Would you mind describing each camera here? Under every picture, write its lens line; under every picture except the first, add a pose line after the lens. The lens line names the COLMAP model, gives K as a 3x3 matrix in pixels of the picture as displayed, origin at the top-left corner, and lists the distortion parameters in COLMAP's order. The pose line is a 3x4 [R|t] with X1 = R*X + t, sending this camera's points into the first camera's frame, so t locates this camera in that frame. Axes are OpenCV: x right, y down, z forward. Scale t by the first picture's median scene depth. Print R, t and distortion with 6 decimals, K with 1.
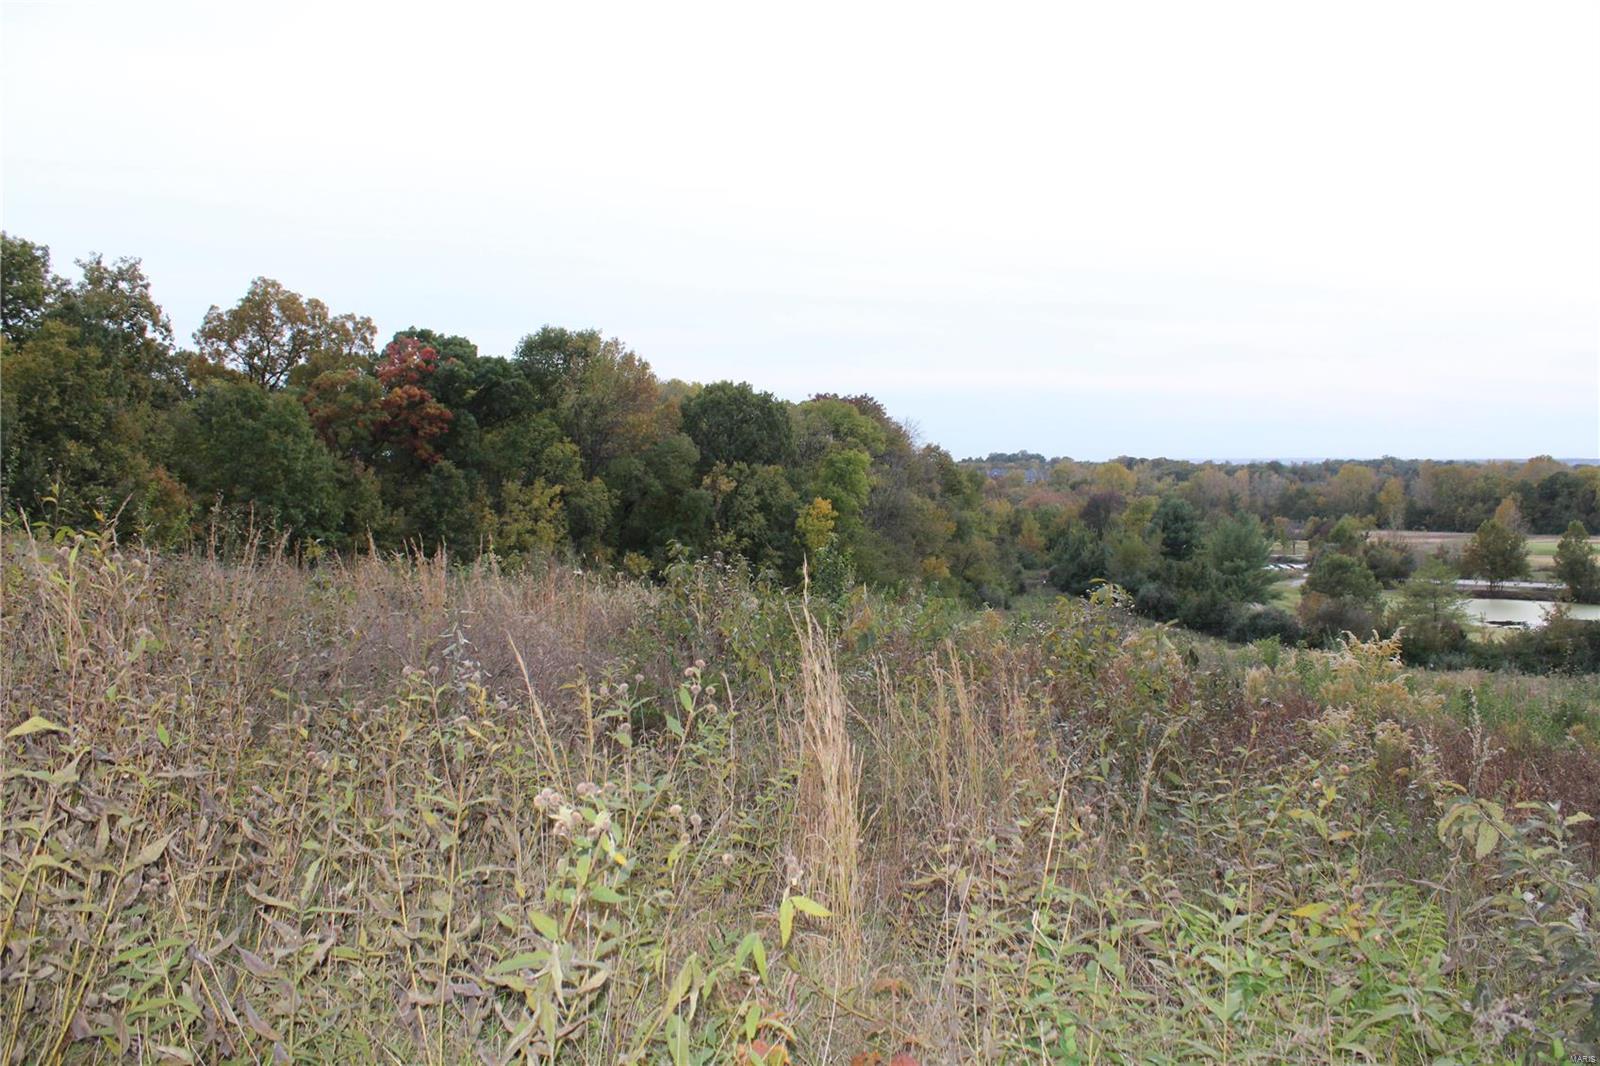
lens RADIAL K [[1373.1, 0, 788.9], [0, 1373.1, 520.0], [0, 0, 1]] dist [-0.158373, 0.134301]
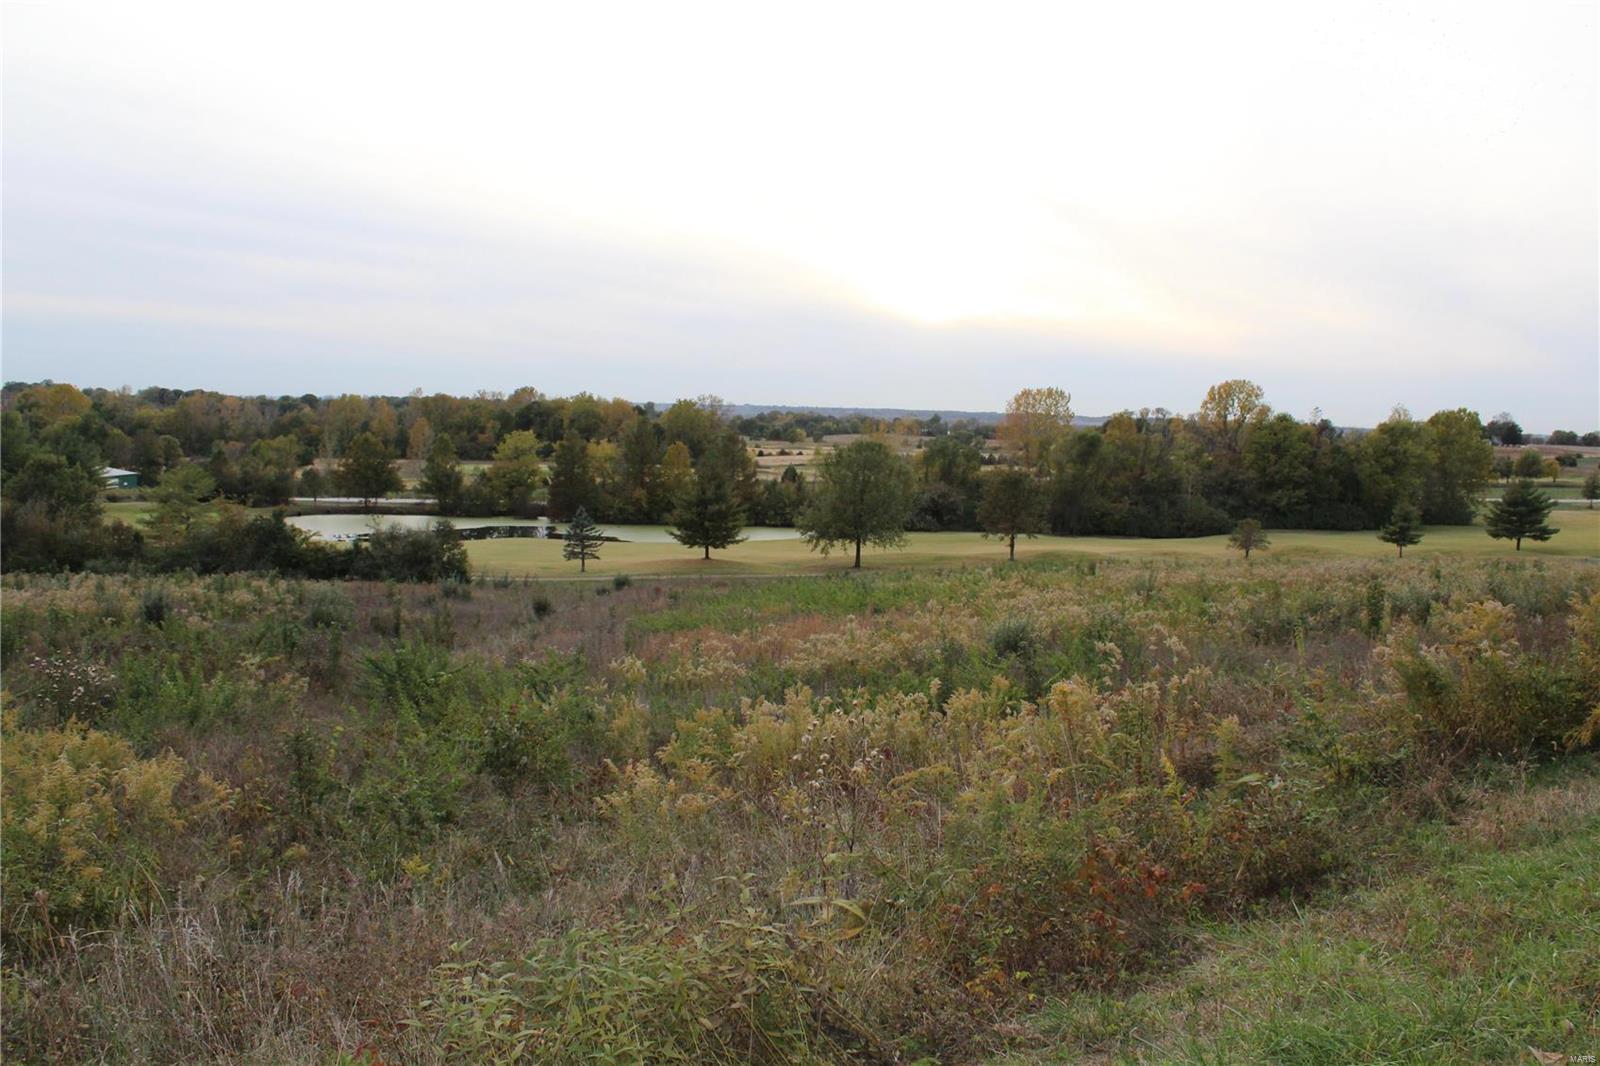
lens RADIAL K [[1373.1, 0, 804.4], [0, 1373.1, 521.5], [0, 0, 1]] dist [-0.158373, 0.134301]
pose [[0.786237, -0.030066, 0.617193, 0.322720], [0.001655, 0.998914, 0.046553, 0.036407], [-0.617922, -0.035580, 0.785434, 0.034757]]
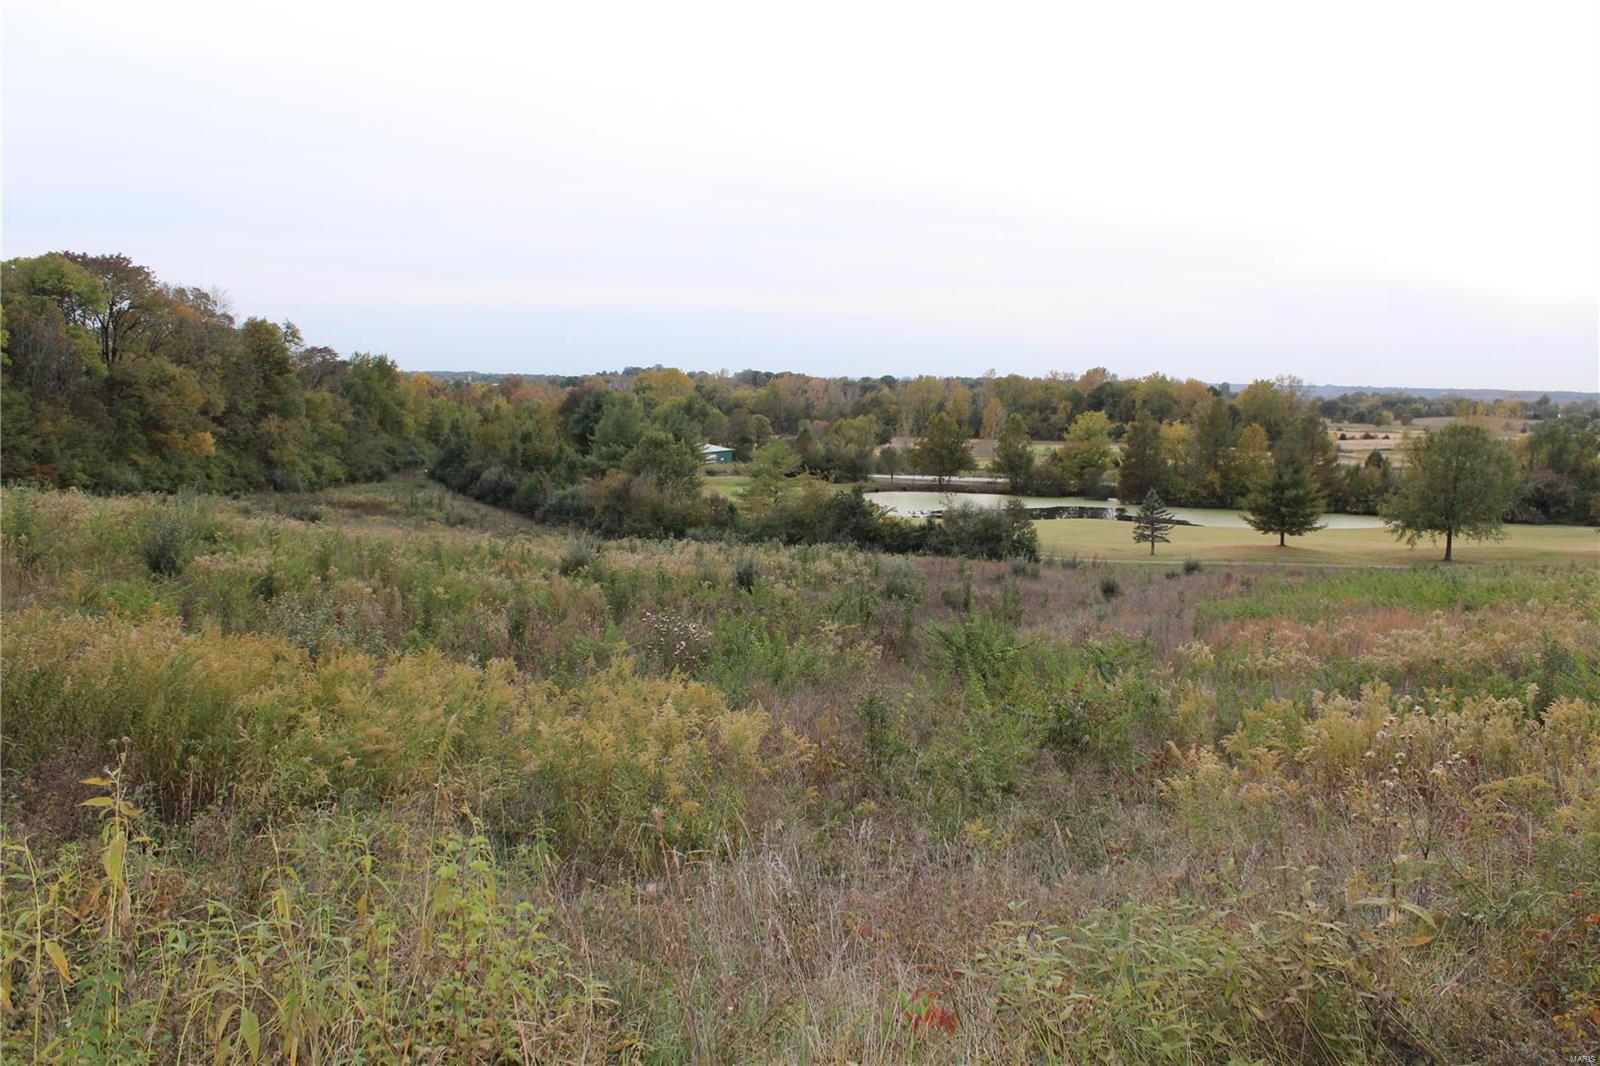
lens RADIAL K [[1373.1, 0, 791.6], [0, 1373.1, 520.0], [0, 0, 1]] dist [-0.158373, 0.134301]
pose [[0.970224, -0.011903, 0.241918, 0.319995], [-0.002583, 0.998226, 0.059475, 0.036791], [-0.242197, -0.058329, 0.968472, 0.030442]]
